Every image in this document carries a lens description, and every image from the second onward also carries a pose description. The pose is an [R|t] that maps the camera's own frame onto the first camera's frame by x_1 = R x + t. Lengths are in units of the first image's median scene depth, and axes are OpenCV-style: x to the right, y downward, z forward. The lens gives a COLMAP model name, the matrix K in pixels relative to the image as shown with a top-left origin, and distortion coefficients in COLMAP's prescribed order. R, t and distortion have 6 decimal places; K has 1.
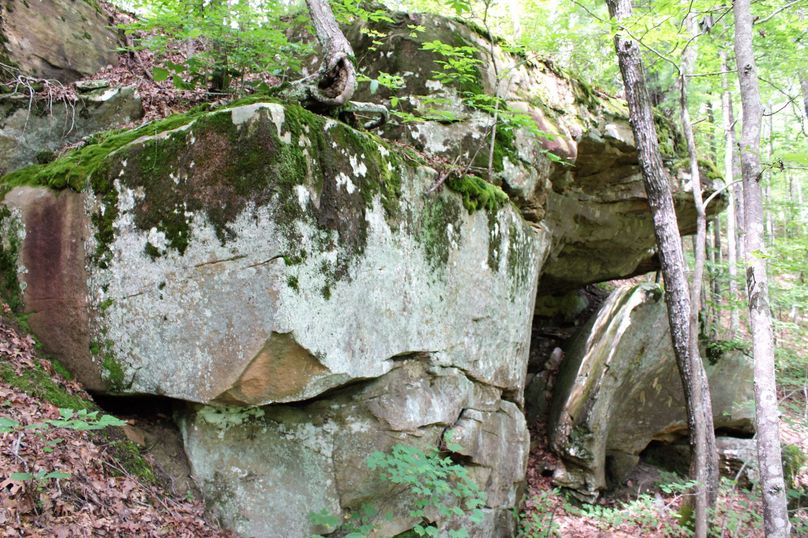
lens RADIAL K [[668.2, 0, 404.0], [0, 668.2, 269.0], [0, 0, 1]] dist [-0.182025, 0.172296]
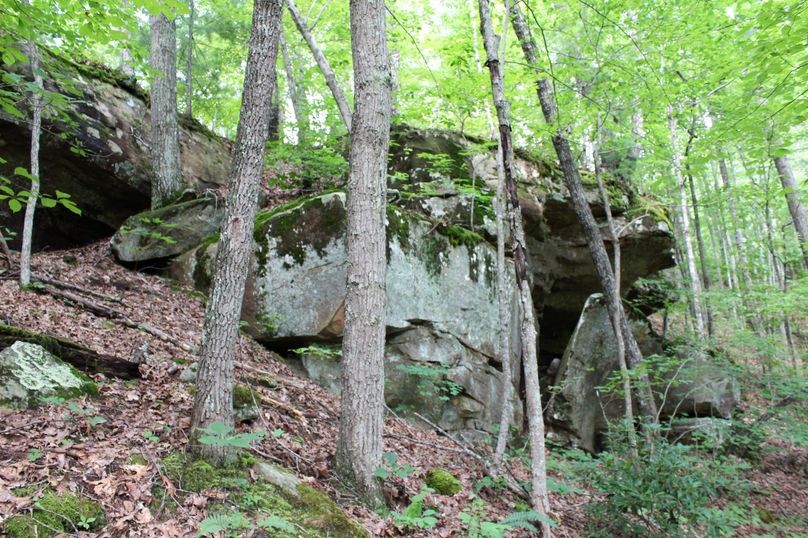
lens RADIAL K [[668.2, 0, 404.0], [0, 668.2, 269.0], [0, 0, 1]] dist [-0.182025, 0.172296]
pose [[0.993436, -0.074491, -0.086807, 0.123477], [0.062889, 0.989587, -0.129473, 0.202163], [0.095548, 0.123164, 0.987776, -0.764744]]
